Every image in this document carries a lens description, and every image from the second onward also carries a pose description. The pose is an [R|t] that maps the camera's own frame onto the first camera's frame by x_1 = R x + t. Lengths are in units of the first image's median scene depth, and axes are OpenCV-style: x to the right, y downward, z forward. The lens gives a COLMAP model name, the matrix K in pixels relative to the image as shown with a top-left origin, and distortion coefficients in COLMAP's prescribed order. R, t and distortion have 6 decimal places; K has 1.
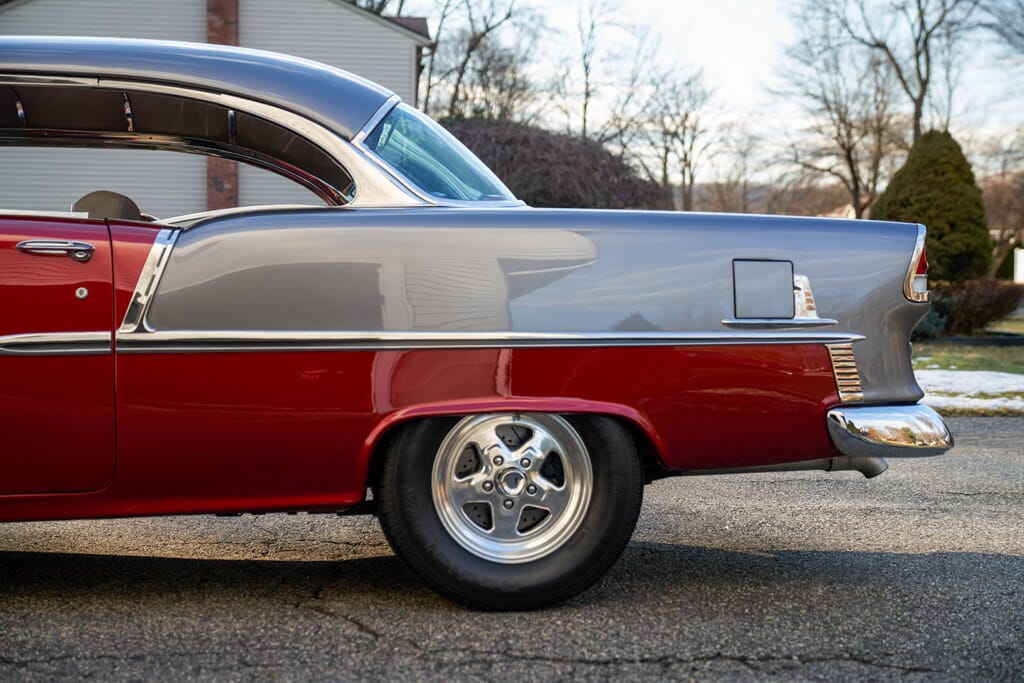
lens RADIAL K [[1439.5, 0, 512.0], [0, 1439.5, 341.5], [0, 0, 1]] dist [-0.008414, -0.015253]
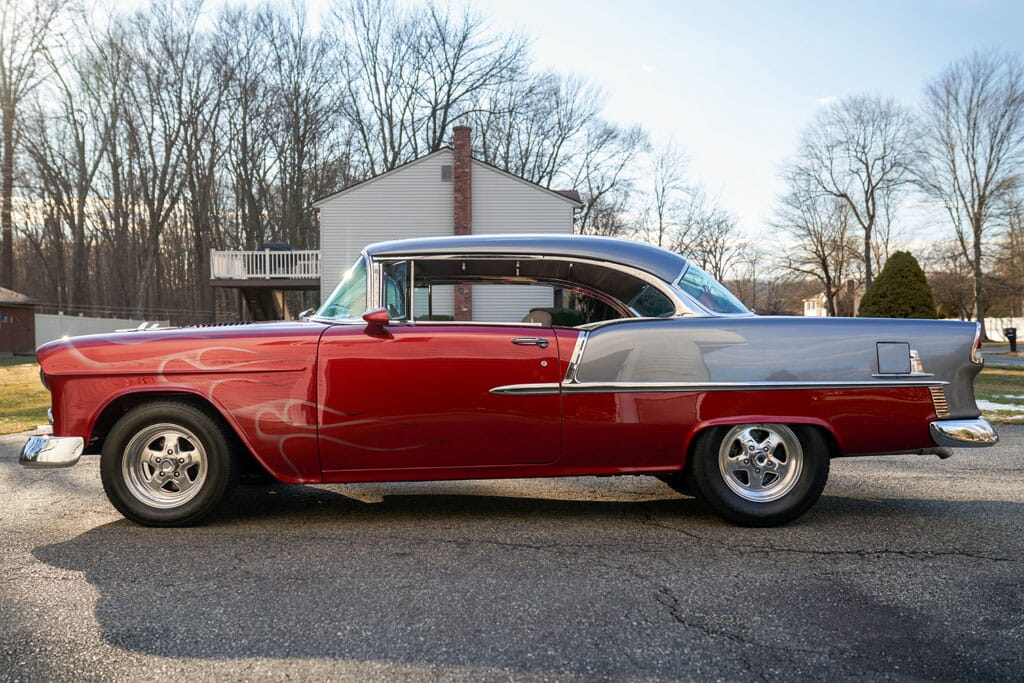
lens RADIAL K [[855.9, 0, 512.0], [0, 855.9, 341.5], [0, 0, 1]] dist [-0.007004, -0.008199]
pose [[0.992370, -0.011620, -0.122743, -0.183979], [0.006220, 0.999000, -0.044282, -0.011134], [0.123135, 0.043181, 0.991450, -0.176089]]
